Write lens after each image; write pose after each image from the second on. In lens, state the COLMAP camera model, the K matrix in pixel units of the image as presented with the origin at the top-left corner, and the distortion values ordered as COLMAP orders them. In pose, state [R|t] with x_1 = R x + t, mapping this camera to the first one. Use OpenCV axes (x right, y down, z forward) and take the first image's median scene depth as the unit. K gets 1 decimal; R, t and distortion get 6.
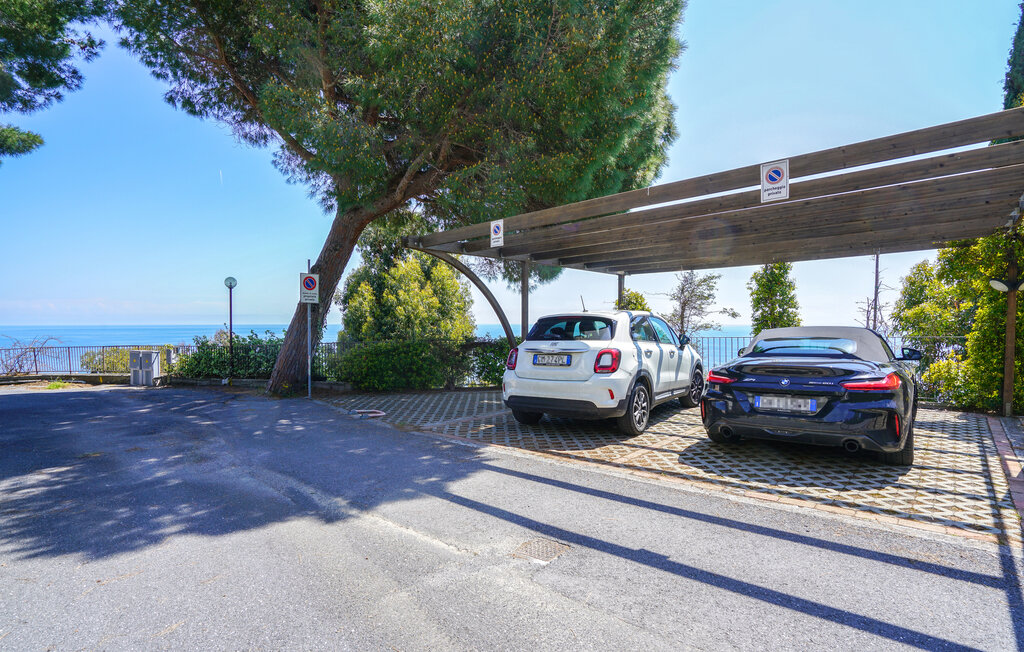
lens RADIAL K [[471.8, 0, 497.0], [0, 471.8, 324.2], [0, 0, 1]] dist [-0.028822, 0.000079]
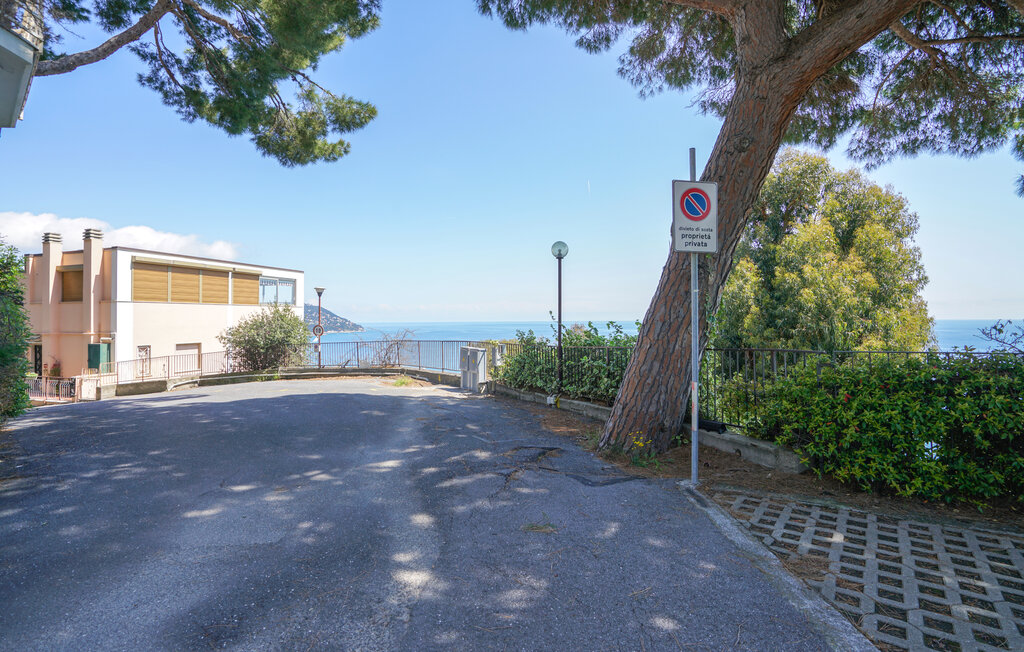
lens RADIAL K [[471.8, 0, 497.0], [0, 471.8, 324.2], [0, 0, 1]] dist [-0.028822, 0.000079]
pose [[0.751557, 0.002870, -0.659662, -0.177908], [0.002865, 0.999967, 0.007615, 0.009229], [0.659662, -0.007613, 0.751524, 0.398184]]
